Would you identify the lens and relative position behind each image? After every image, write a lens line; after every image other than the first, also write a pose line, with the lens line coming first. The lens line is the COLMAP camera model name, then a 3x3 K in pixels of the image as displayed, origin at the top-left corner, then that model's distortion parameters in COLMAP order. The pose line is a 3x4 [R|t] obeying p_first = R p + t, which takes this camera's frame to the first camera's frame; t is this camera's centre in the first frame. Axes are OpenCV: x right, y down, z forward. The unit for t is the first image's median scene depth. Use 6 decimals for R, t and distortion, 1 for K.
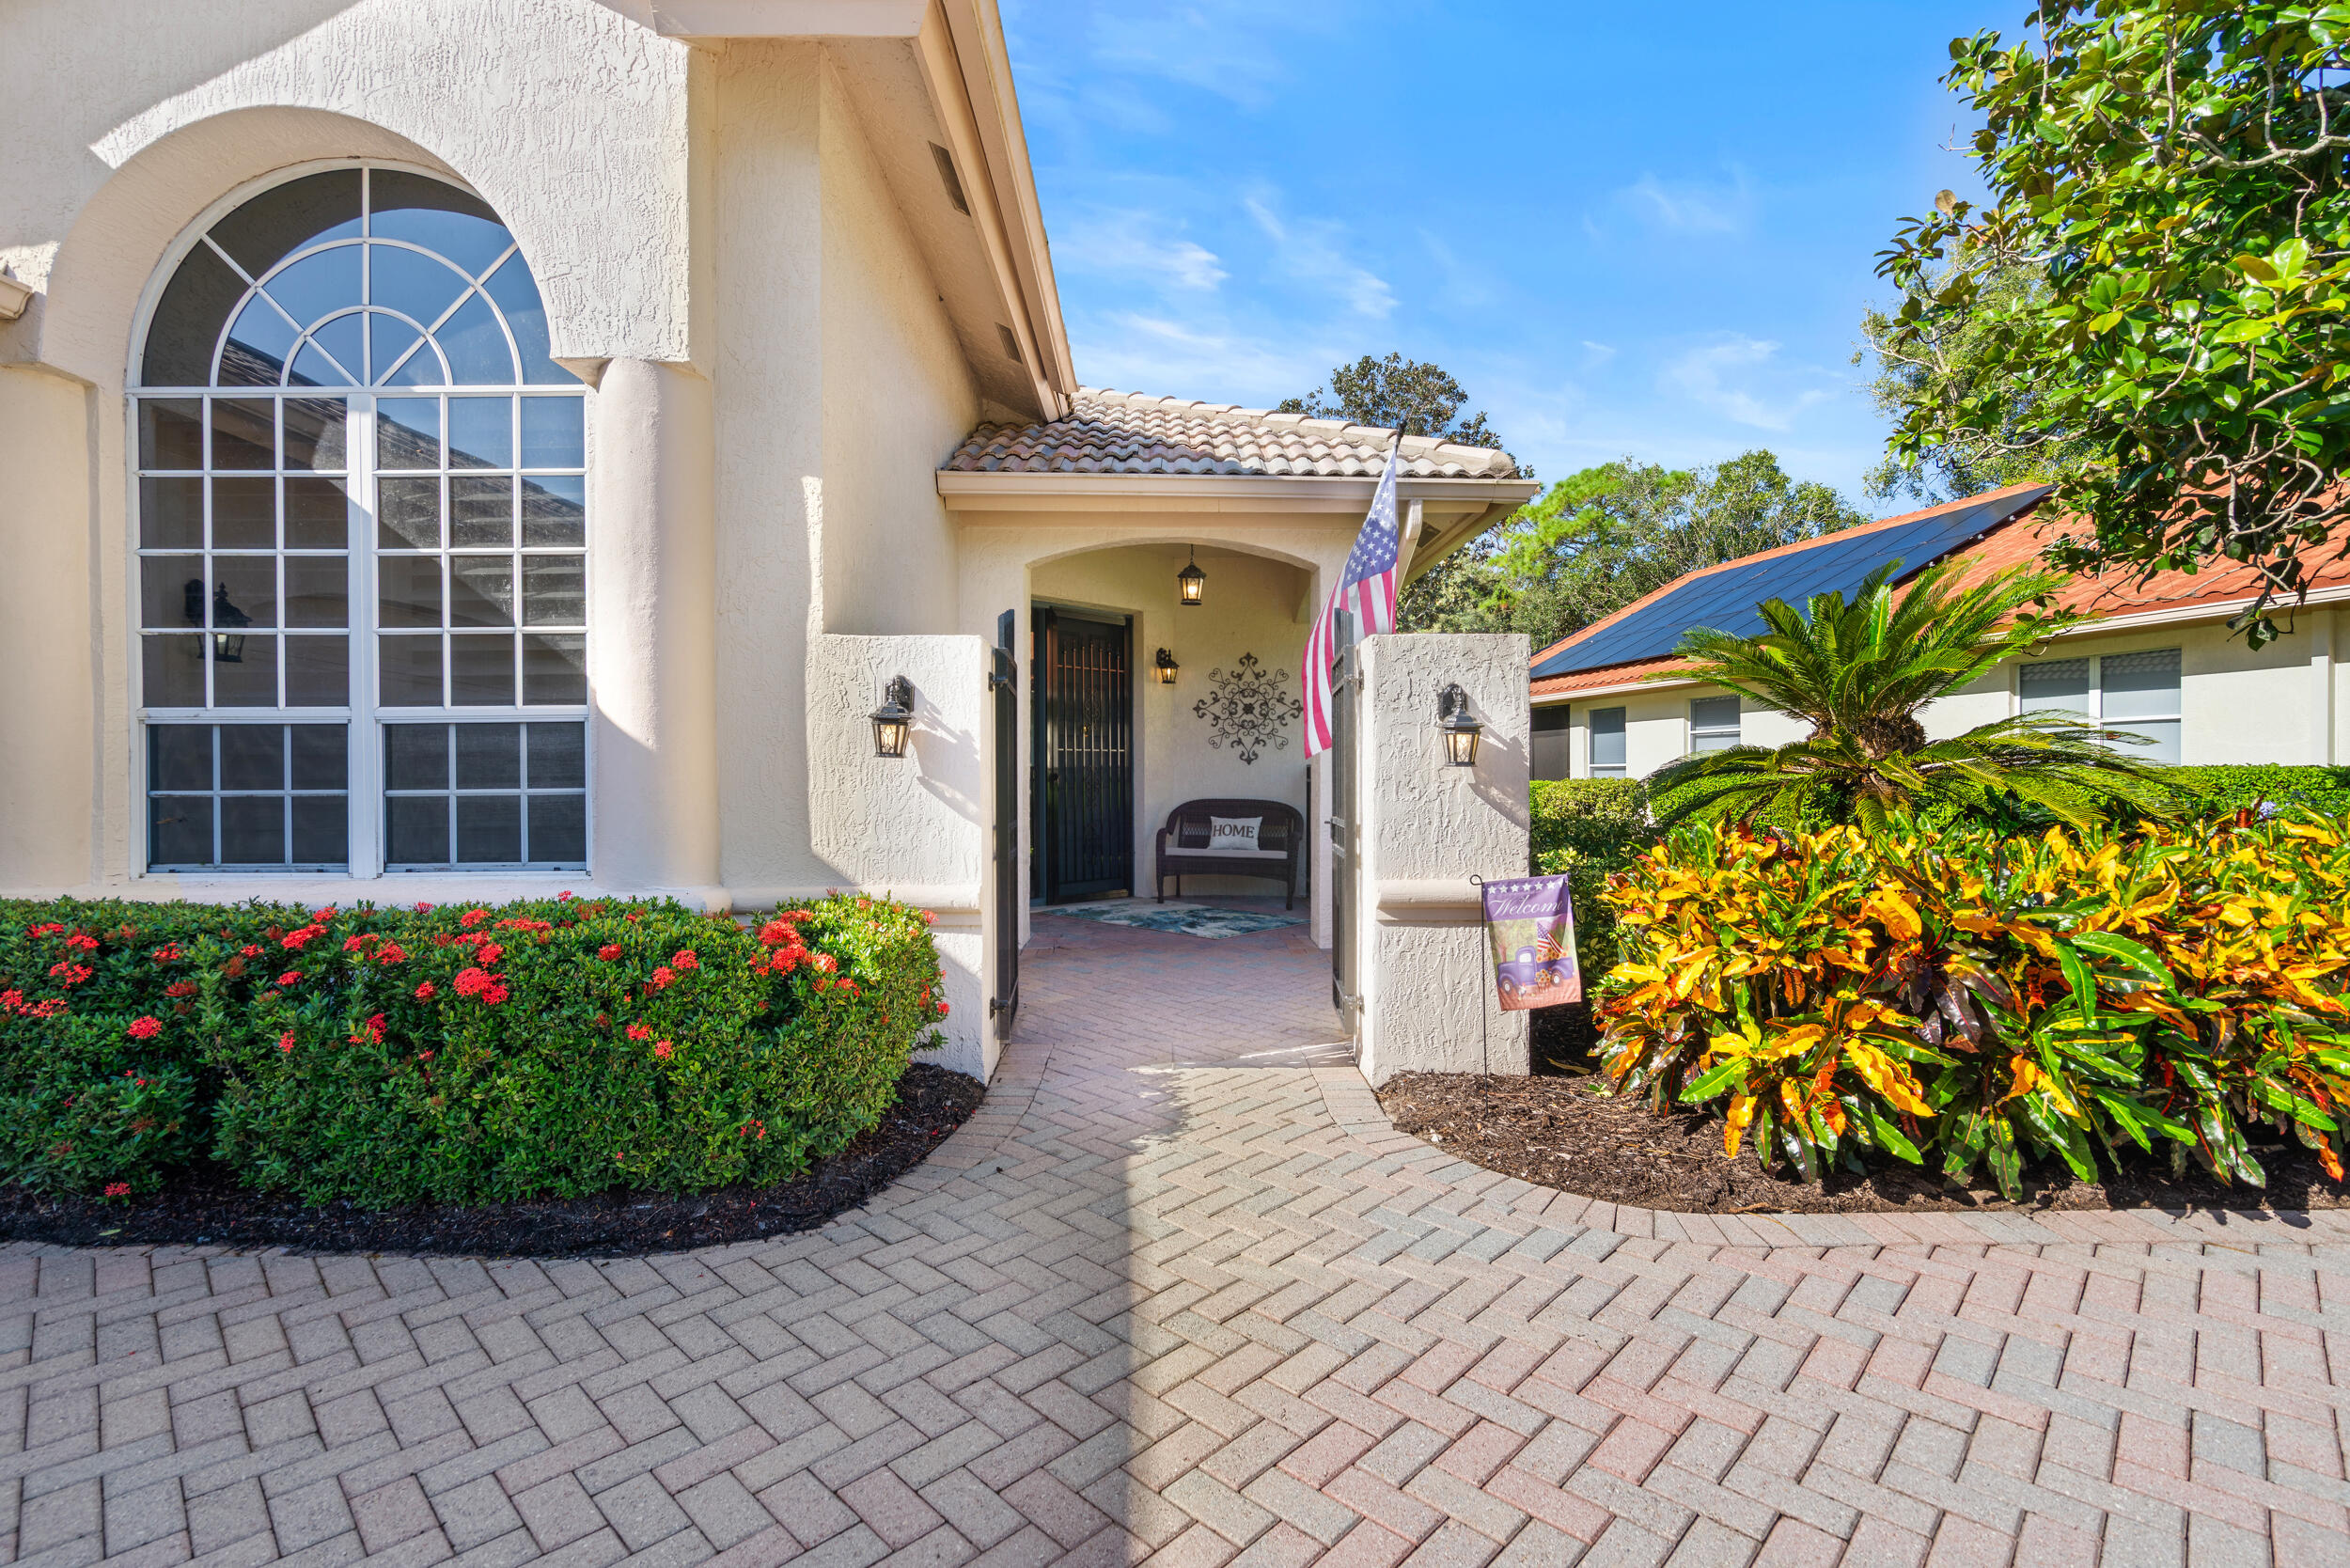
lens RADIAL K [[1083.2, 0, 1141.2], [0, 1083.2, 779.8], [0, 0, 1]] dist [-0.000488, 0.000414]
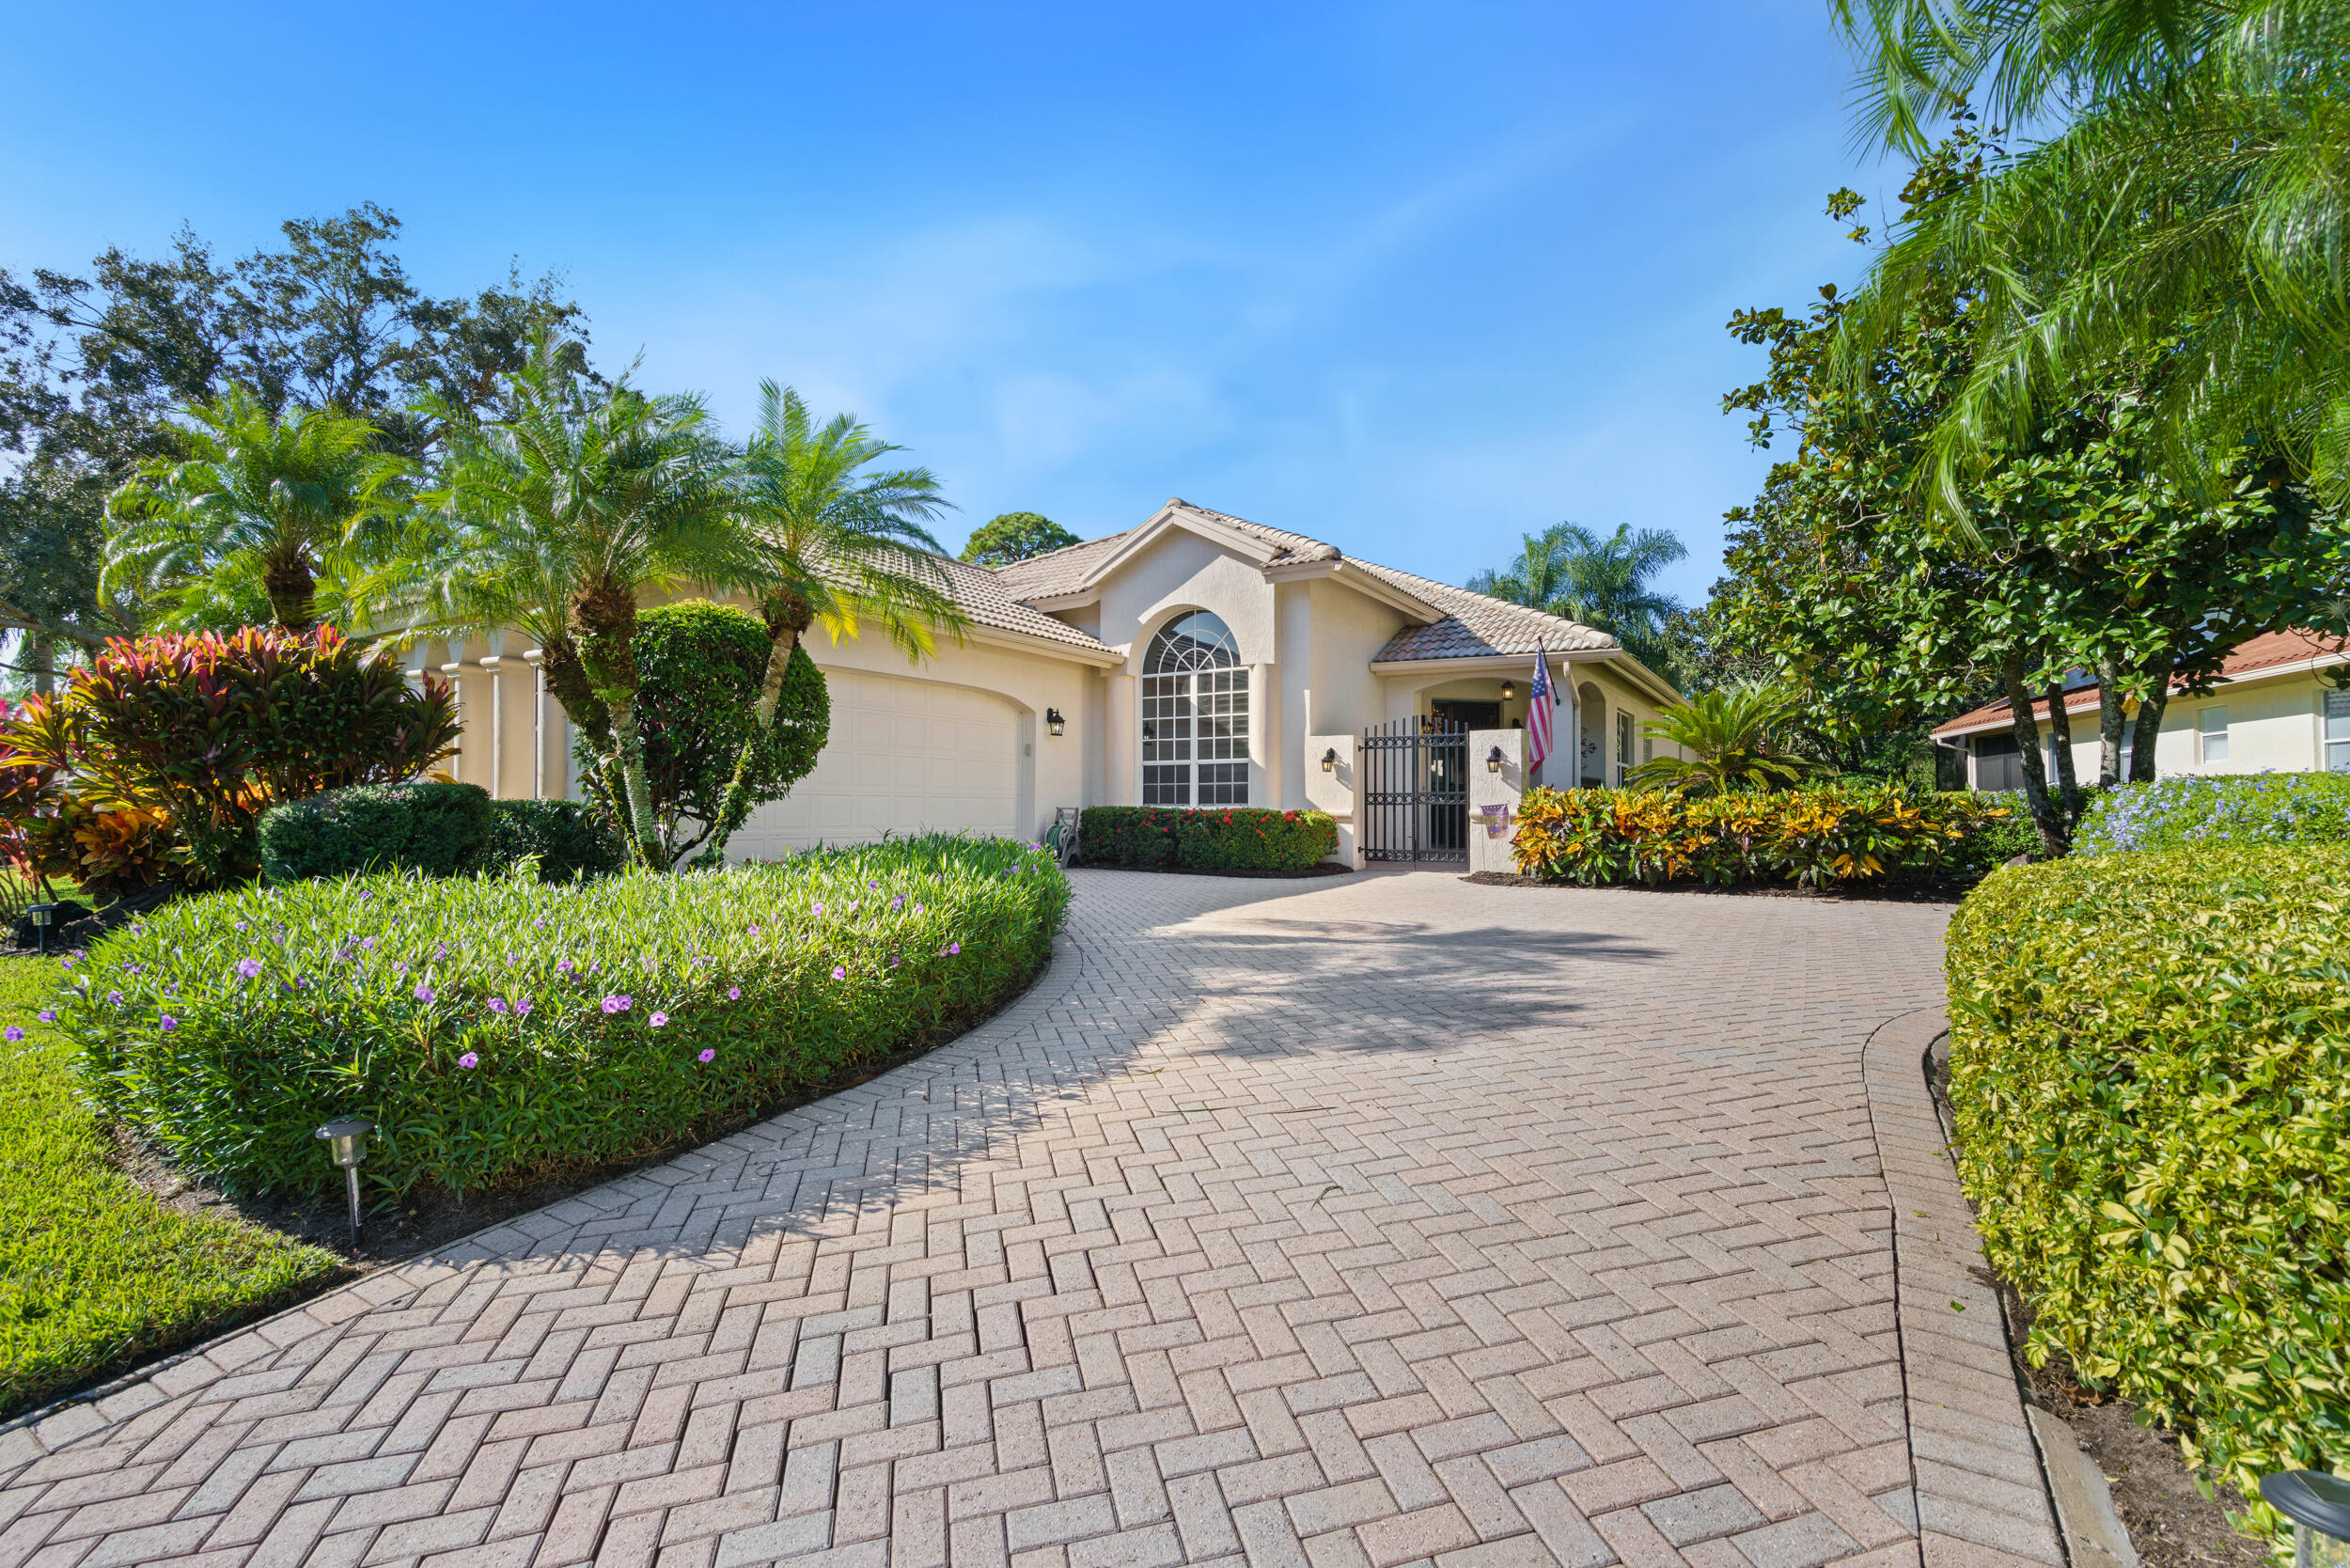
lens RADIAL K [[1083.2, 0, 1173.7], [0, 1083.2, 788.7], [0, 0, 1]] dist [-0.000488, 0.000414]
pose [[0.846474, -0.005683, -0.532400, 1.136591], [-0.006487, 0.999759, -0.020986, 0.104554], [0.532391, 0.021218, 0.846232, -2.072170]]
